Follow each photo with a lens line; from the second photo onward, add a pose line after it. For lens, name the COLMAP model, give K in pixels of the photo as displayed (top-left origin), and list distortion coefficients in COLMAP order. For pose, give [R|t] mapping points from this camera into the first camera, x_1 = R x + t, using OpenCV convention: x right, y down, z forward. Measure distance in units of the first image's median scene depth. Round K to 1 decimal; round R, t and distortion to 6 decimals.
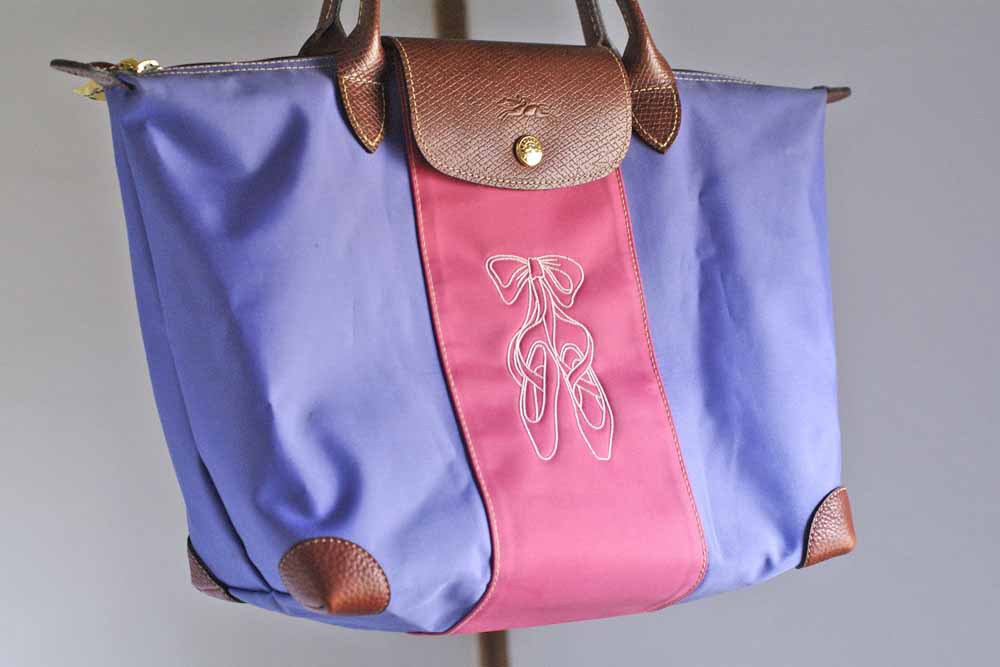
lens RADIAL K [[2095.9, 0, 500.1], [0, 2095.9, 334.6], [0, 0, 1]] dist [0.058748, 0.000000]
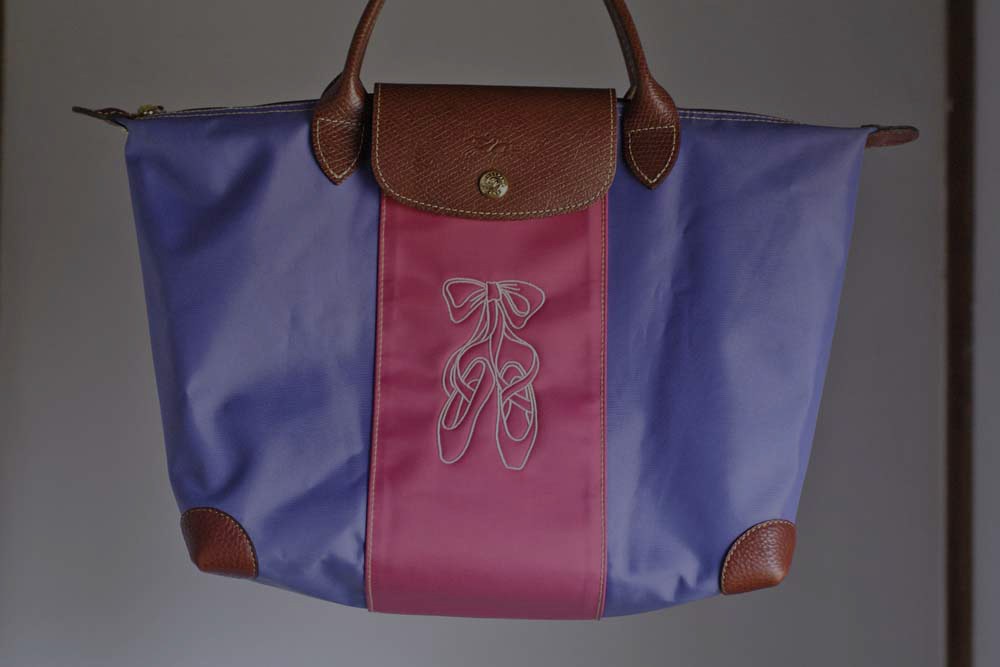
lens RADIAL K [[2095.9, 0, 502.3], [0, 2095.9, 328.9], [0, 0, 1]] dist [0.058748, 0.000000]
pose [[0.845620, 0.043338, -0.532024, 0.609717], [-0.058861, 0.998191, -0.012244, 0.000927], [0.530531, 0.041669, 0.846641, 0.076360]]
